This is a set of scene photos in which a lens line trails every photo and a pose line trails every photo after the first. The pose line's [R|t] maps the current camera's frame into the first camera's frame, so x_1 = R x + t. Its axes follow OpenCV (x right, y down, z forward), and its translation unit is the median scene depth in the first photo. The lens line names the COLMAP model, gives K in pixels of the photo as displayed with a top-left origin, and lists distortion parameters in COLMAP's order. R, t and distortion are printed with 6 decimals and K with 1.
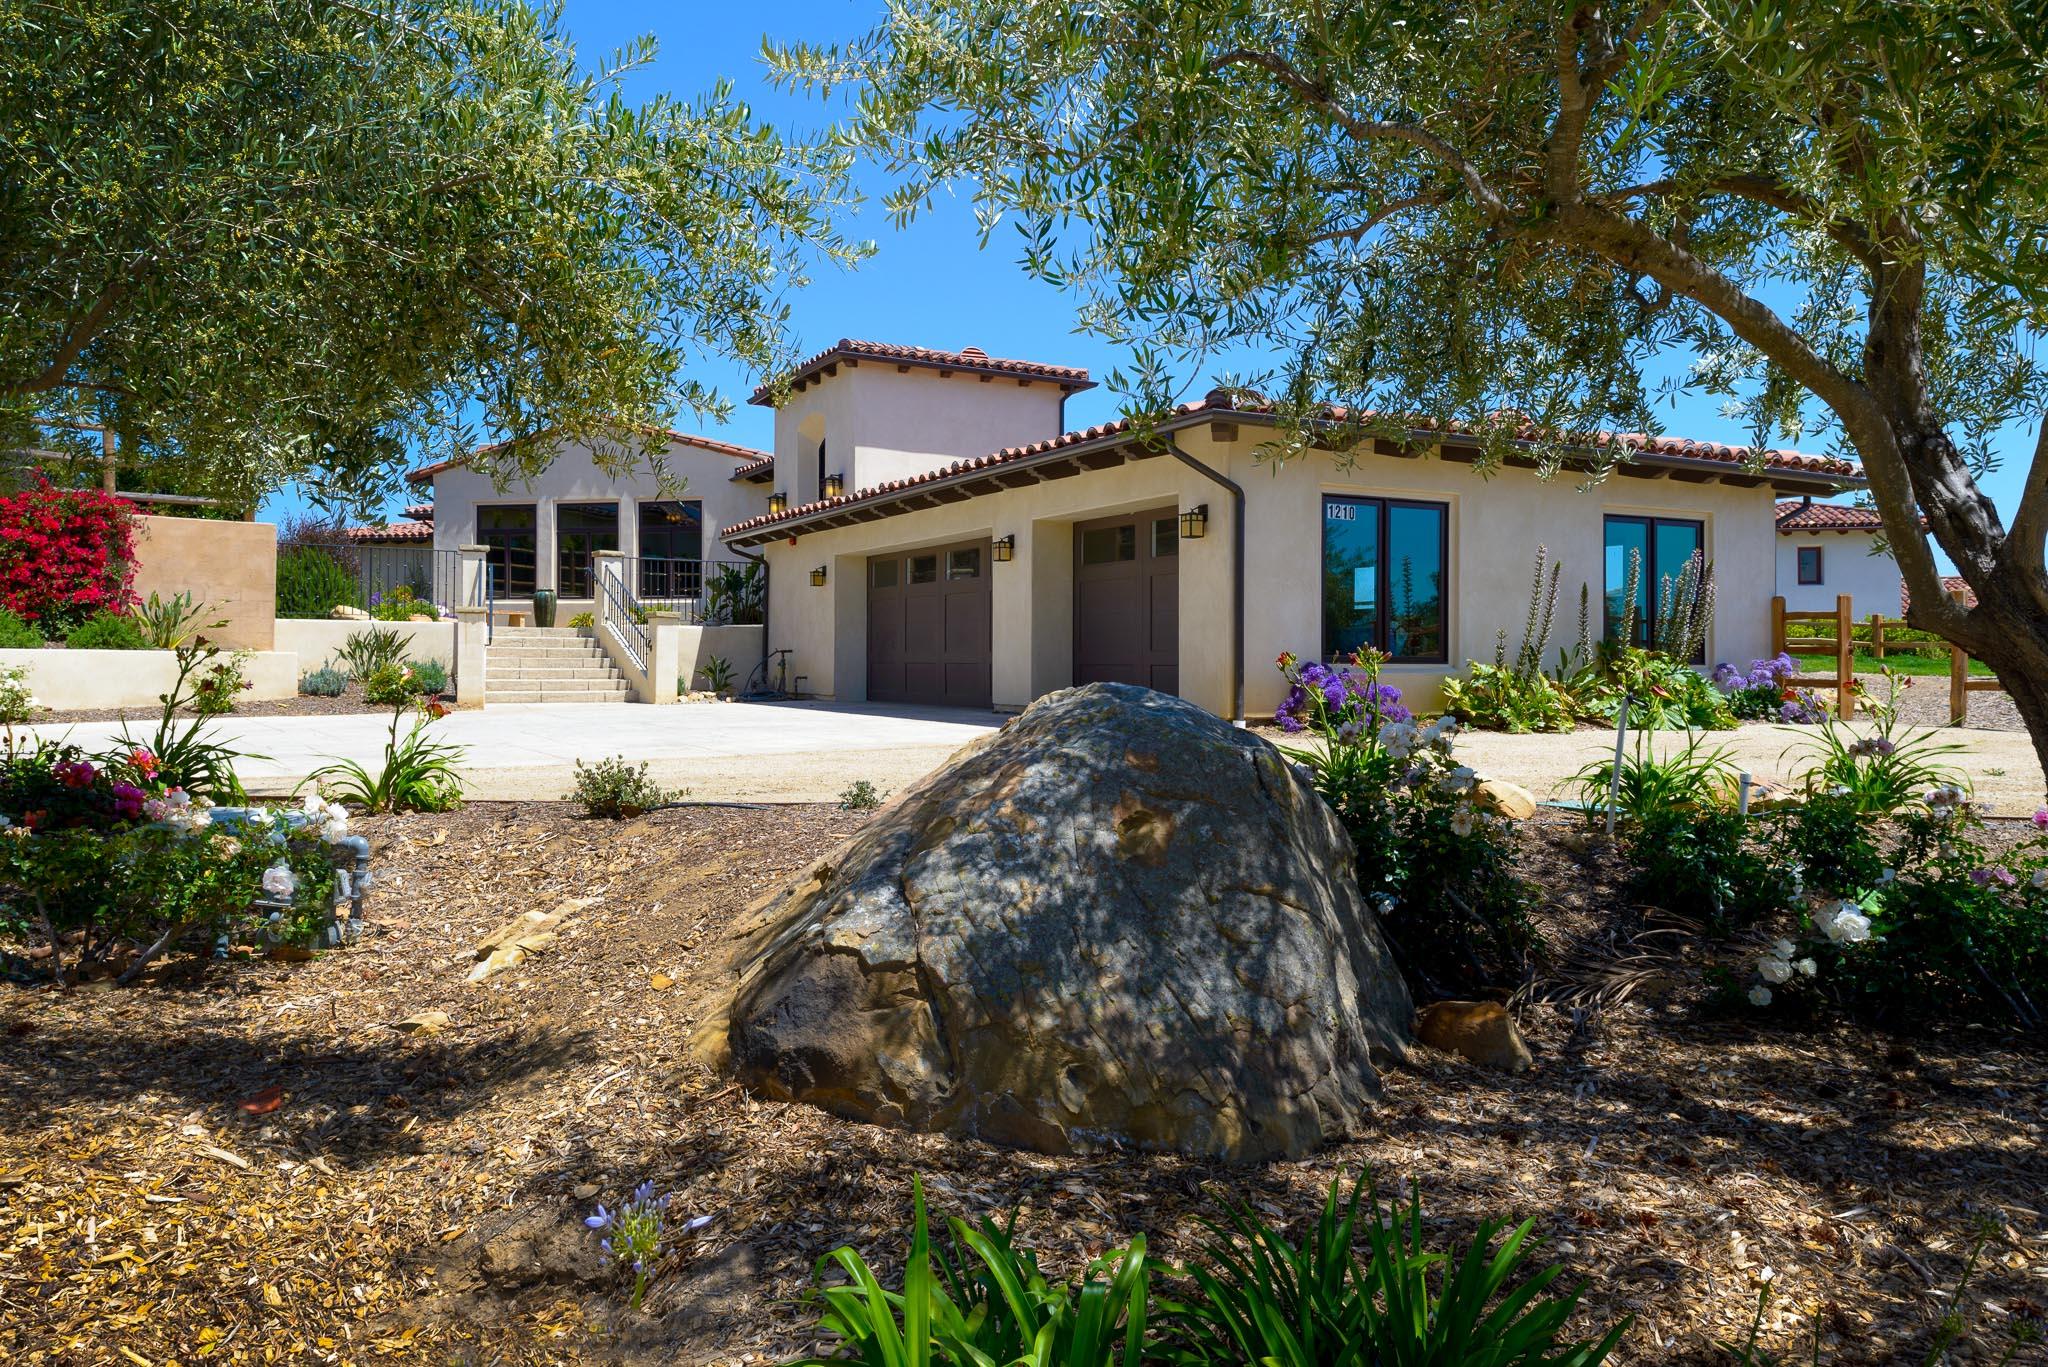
lens RADIAL K [[1422.9, 0, 1023.8], [0, 1422.9, 681.2], [0, 0, 1]] dist [0.004212, -0.000345]
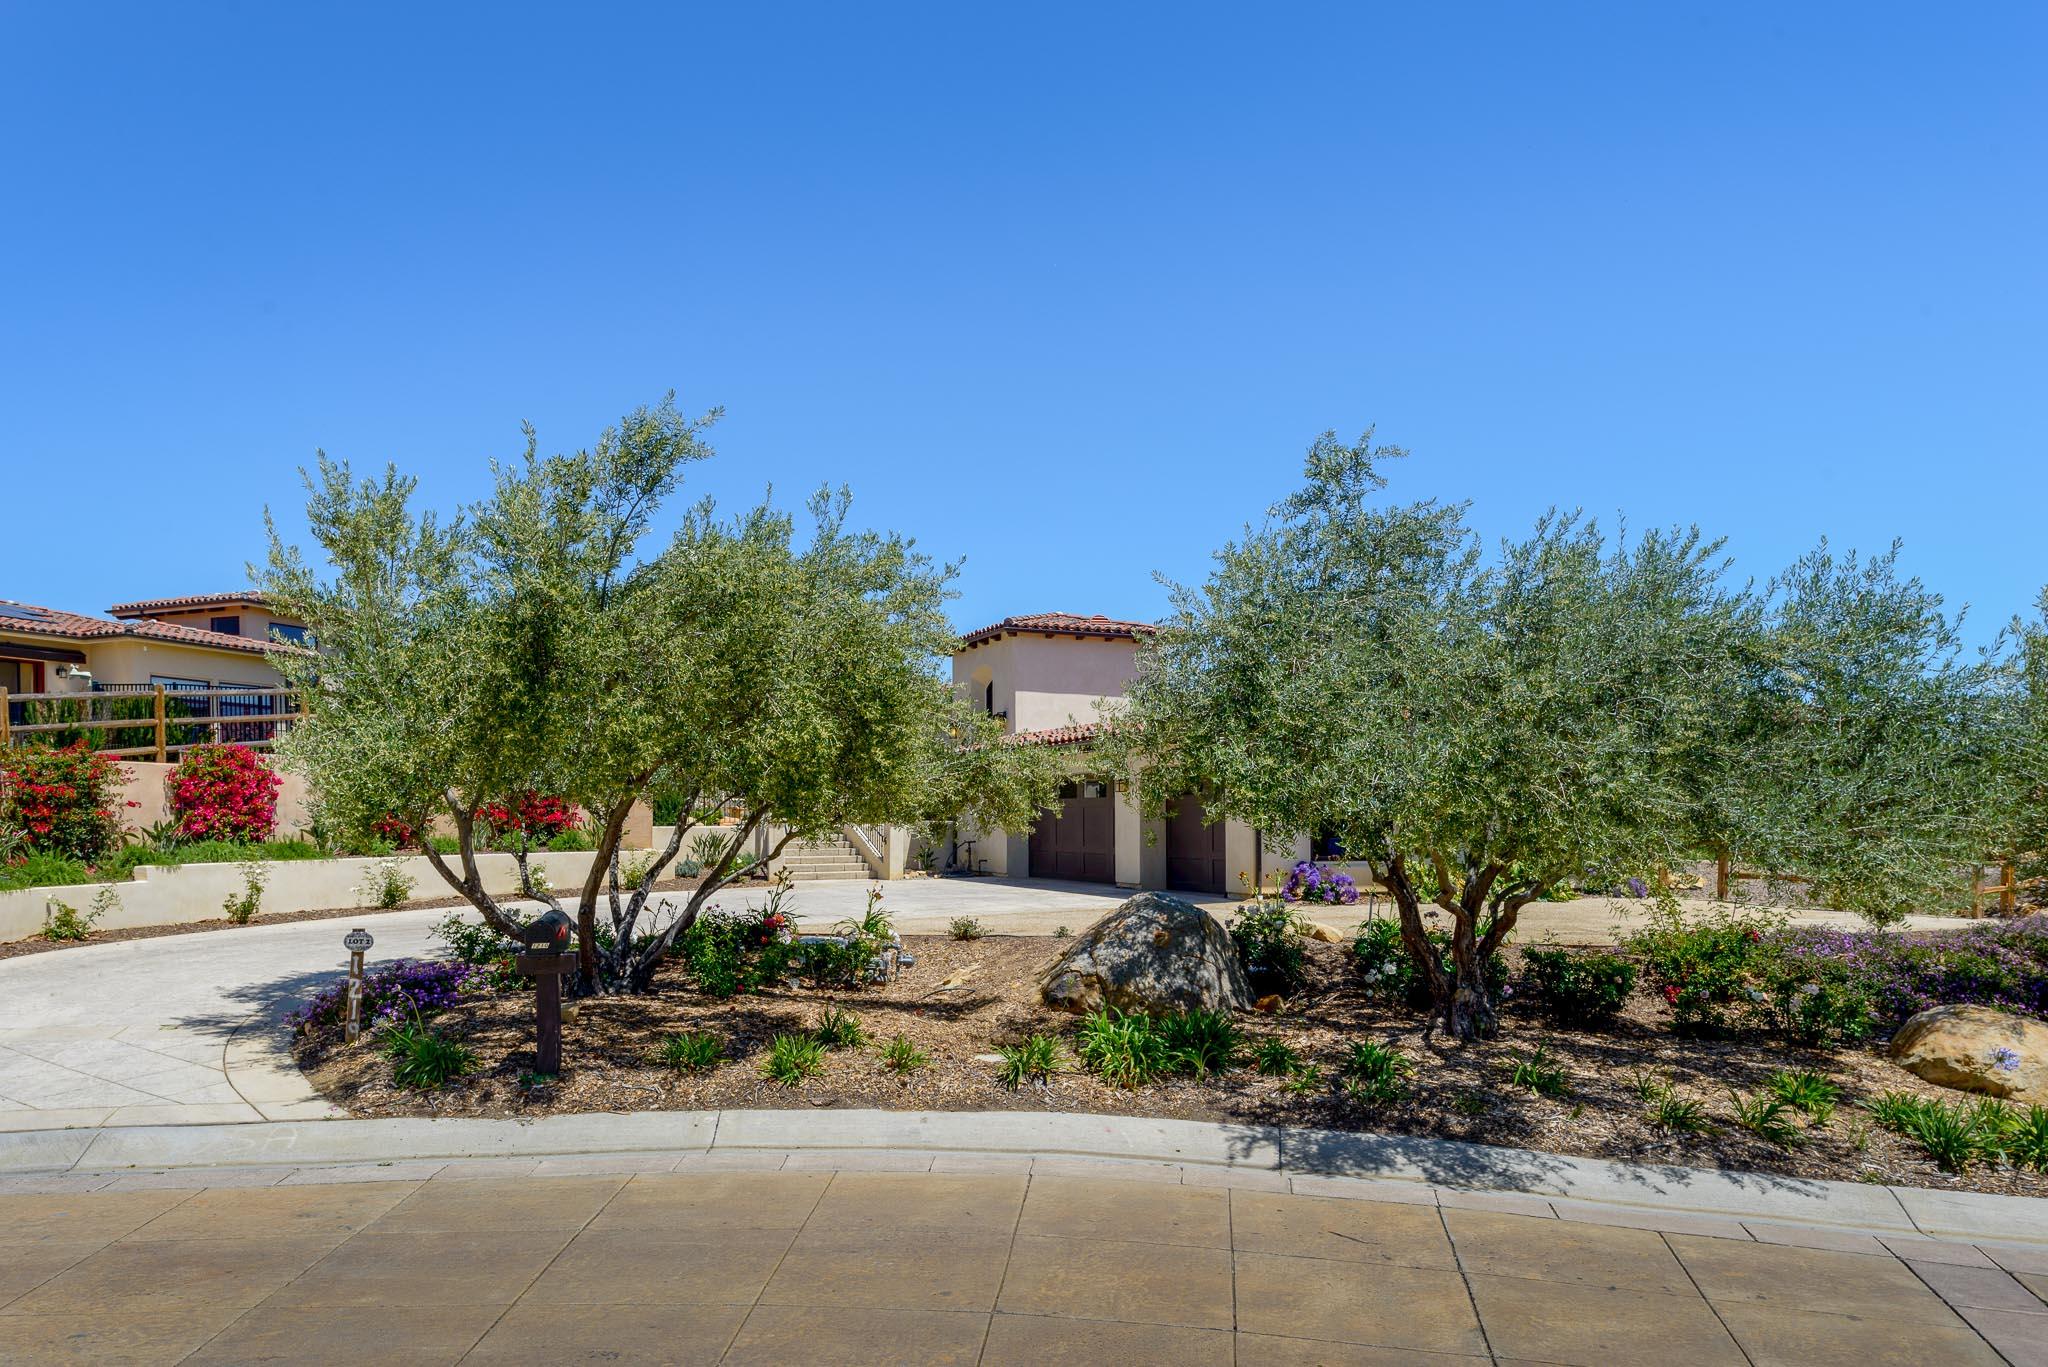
lens RADIAL K [[1422.9, 0, 1022.9], [0, 1422.9, 691.9], [0, 0, 1]] dist [0.004212, -0.000345]
pose [[0.996144, -0.017271, -0.086017, 0.032542], [0.008180, 0.994445, -0.104938, -0.069939], [0.087351, 0.103829, 0.990752, -1.415198]]
